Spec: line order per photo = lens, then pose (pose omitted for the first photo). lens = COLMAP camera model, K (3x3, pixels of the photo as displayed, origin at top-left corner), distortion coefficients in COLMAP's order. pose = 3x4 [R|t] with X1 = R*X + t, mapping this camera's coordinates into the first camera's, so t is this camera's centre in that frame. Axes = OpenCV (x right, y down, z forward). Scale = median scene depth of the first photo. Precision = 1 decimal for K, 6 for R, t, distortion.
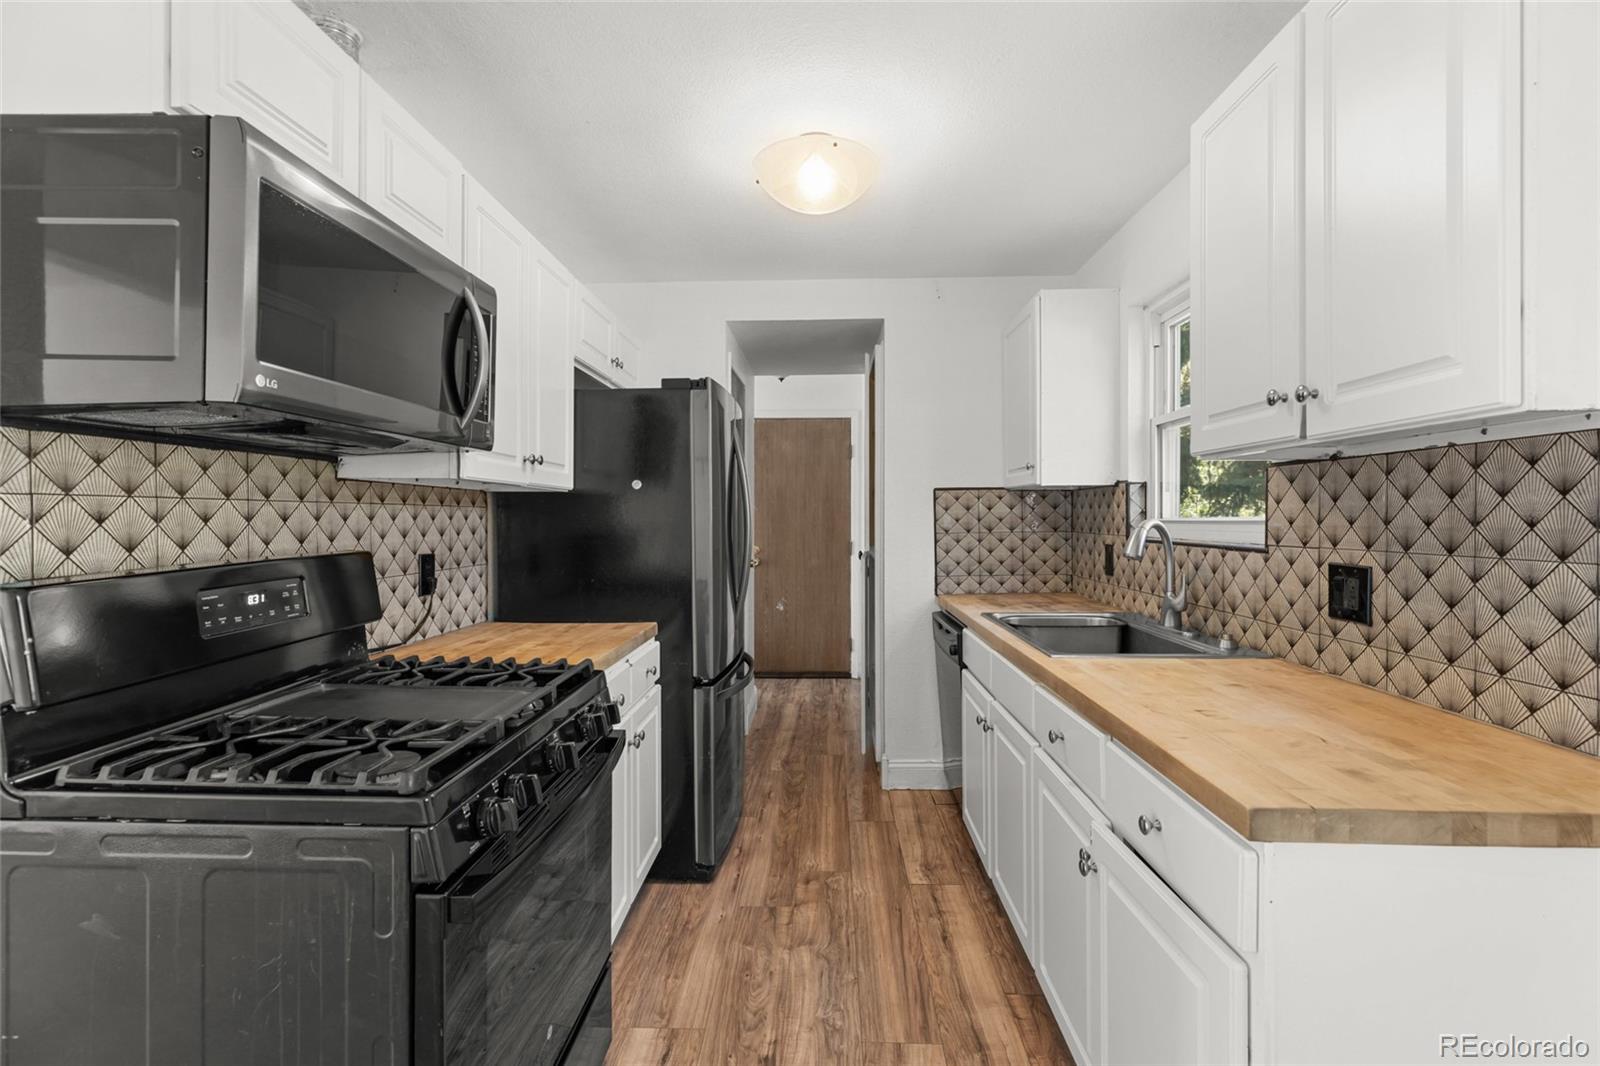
lens RADIAL K [[726.8, 0, 795.1], [0, 726.8, 521.2], [0, 0, 1]] dist [0.007520, -0.001852]
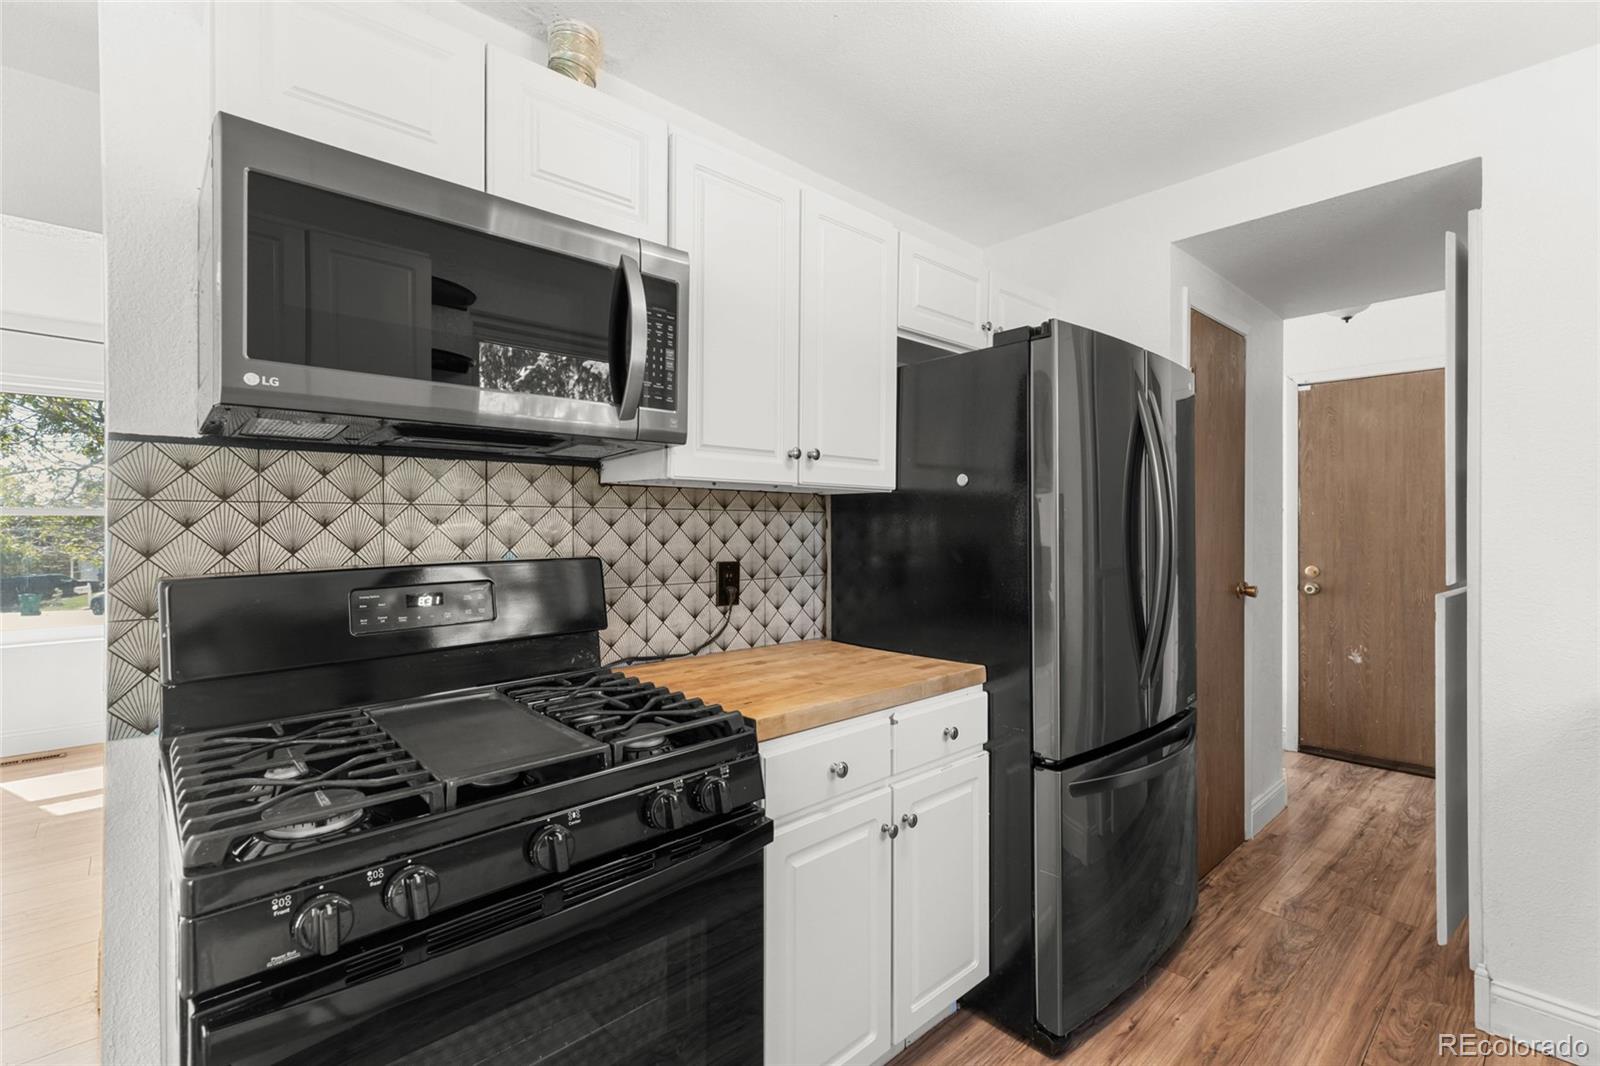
lens RADIAL K [[726.8, 0, 796.5], [0, 726.8, 525.2], [0, 0, 1]] dist [0.007520, -0.001852]
pose [[0.711049, 0.001534, -0.703141, 0.220930], [-0.005357, 0.999980, -0.003236, 0.000051], [0.703122, 0.006068, 0.711043, 0.394020]]
